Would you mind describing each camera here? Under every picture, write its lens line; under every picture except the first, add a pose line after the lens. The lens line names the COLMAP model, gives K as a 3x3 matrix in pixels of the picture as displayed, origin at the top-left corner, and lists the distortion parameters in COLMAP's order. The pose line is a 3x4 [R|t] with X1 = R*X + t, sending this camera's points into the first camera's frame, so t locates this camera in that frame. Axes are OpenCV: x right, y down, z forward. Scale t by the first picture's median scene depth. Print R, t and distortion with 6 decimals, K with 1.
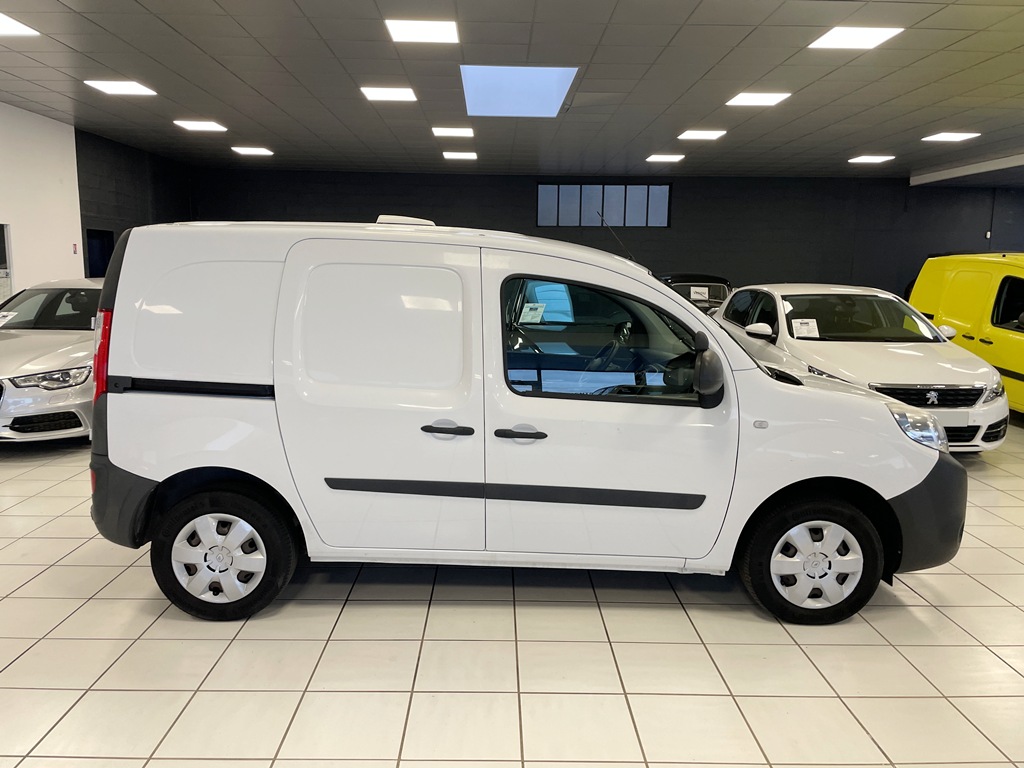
lens RADIAL K [[776.1, 0, 502.7], [0, 776.1, 372.7], [0, 0, 1]] dist [0.054385, -0.073329]
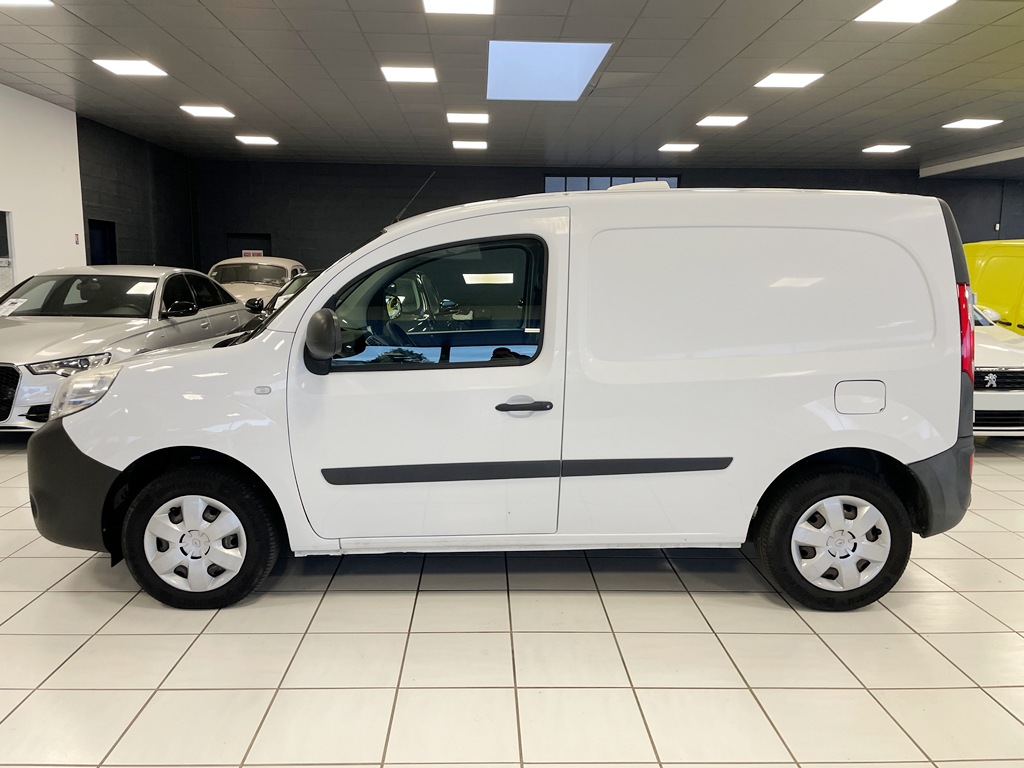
lens RADIAL K [[776.1, 0, 513.5], [0, 776.1, 377.8], [0, 0, 1]] dist [0.054385, -0.073329]
pose [[0.999843, -0.003624, 0.017371, -0.043929], [0.003441, 0.999938, 0.010558, 0.012372], [-0.017408, -0.010496, 0.999793, 0.030947]]
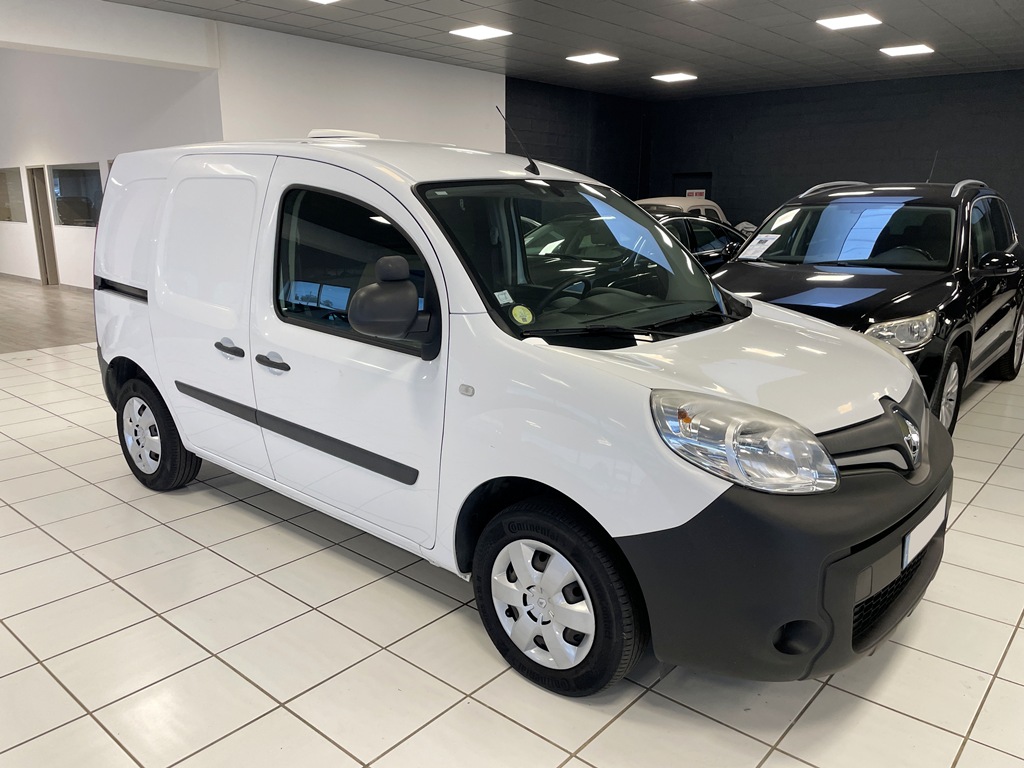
lens RADIAL K [[776.1, 0, 514.9], [0, 776.1, 382.6], [0, 0, 1]] dist [0.054385, -0.073329]
pose [[0.745318, 0.135944, -0.652702, 0.341643], [-0.071187, 0.989621, 0.124829, -0.013320], [0.662898, -0.046574, 0.747260, 0.204176]]
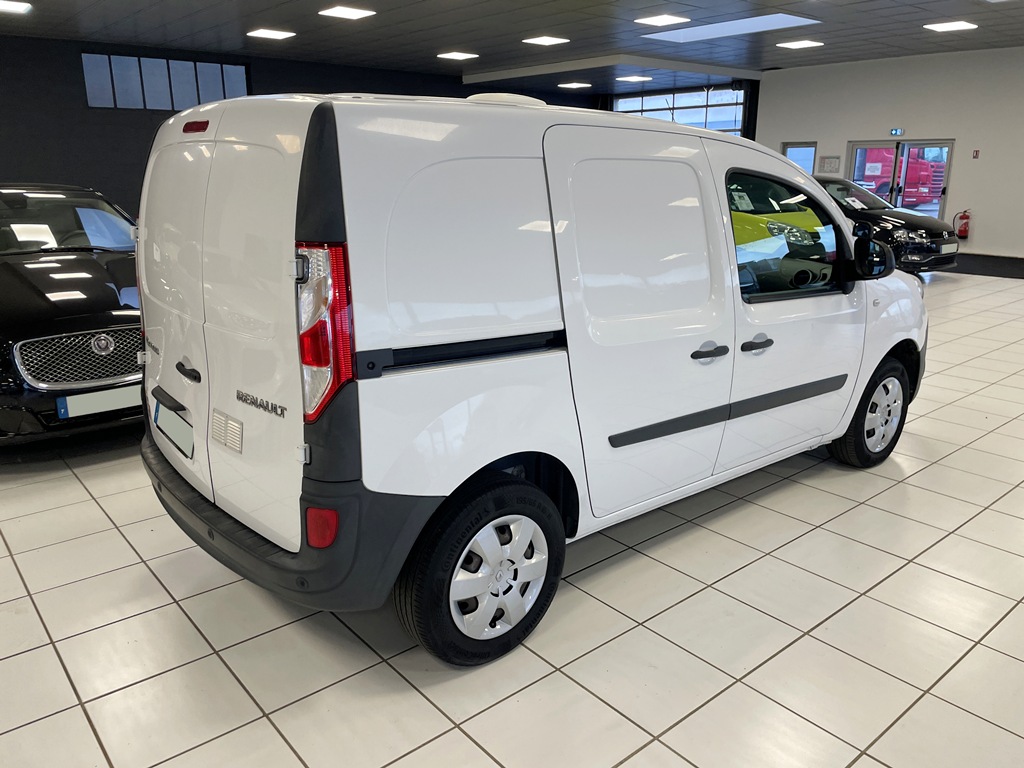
lens RADIAL K [[776.1, 0, 513.0], [0, 776.1, 384.6], [0, 0, 1]] dist [0.054385, -0.073329]
pose [[0.767498, -0.184411, 0.613954, -0.320193], [0.094054, 0.979759, 0.176710, -0.027270], [-0.634114, -0.077880, 0.769308, 0.187606]]
